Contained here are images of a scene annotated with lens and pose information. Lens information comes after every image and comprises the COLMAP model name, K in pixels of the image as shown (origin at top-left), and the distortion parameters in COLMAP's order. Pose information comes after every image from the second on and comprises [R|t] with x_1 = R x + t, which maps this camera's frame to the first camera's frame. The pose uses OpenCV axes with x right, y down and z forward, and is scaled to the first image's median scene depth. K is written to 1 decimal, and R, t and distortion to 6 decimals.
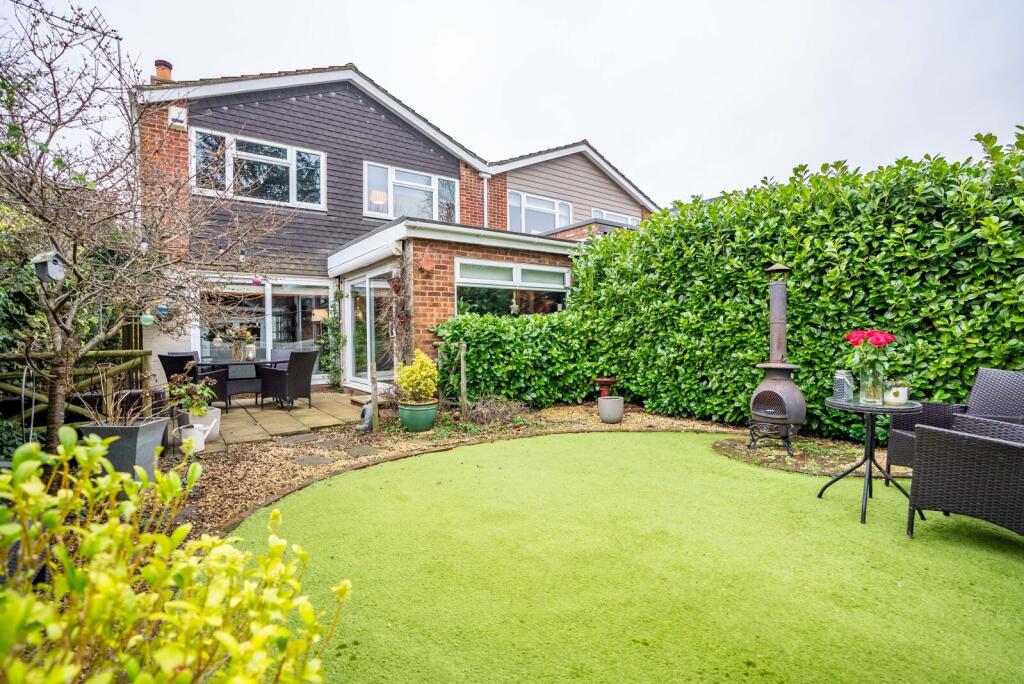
lens RADIAL K [[470.9, 0, 512.0], [0, 470.9, 342.0], [0, 0, 1]] dist [-0.062159, 0.024264]
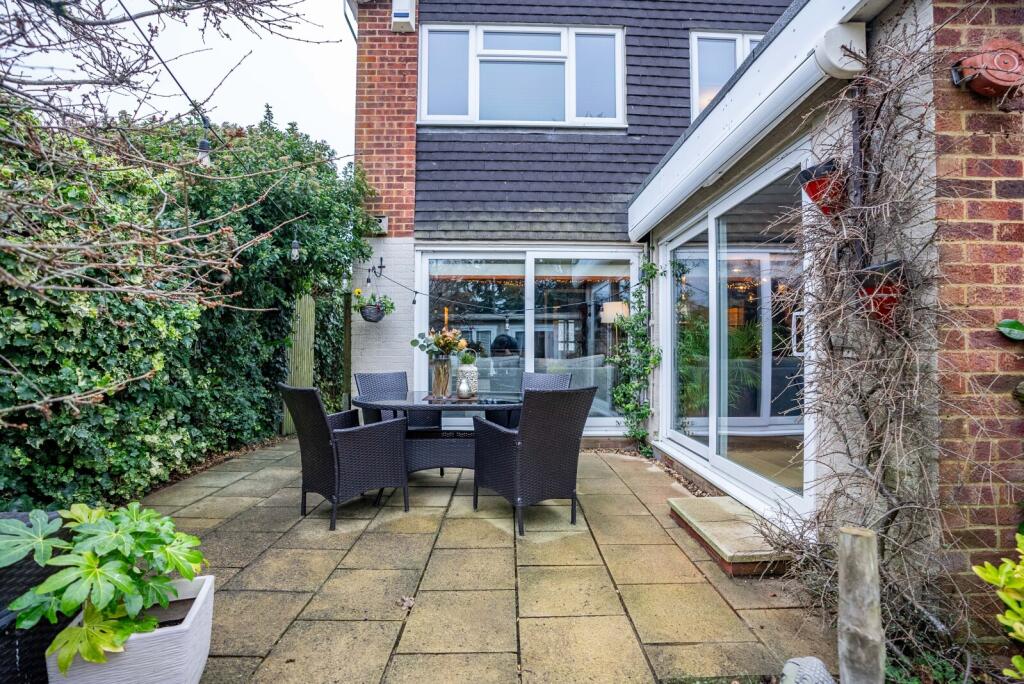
lens RADIAL K [[470.9, 0, 512.0], [0, 470.9, 342.0], [0, 0, 1]] dist [-0.062159, 0.024264]
pose [[0.804778, 0.005679, -0.593549, -0.179877], [-0.021438, 0.999580, -0.019503, -0.008023], [0.593189, 0.028420, 0.804562, 0.485192]]
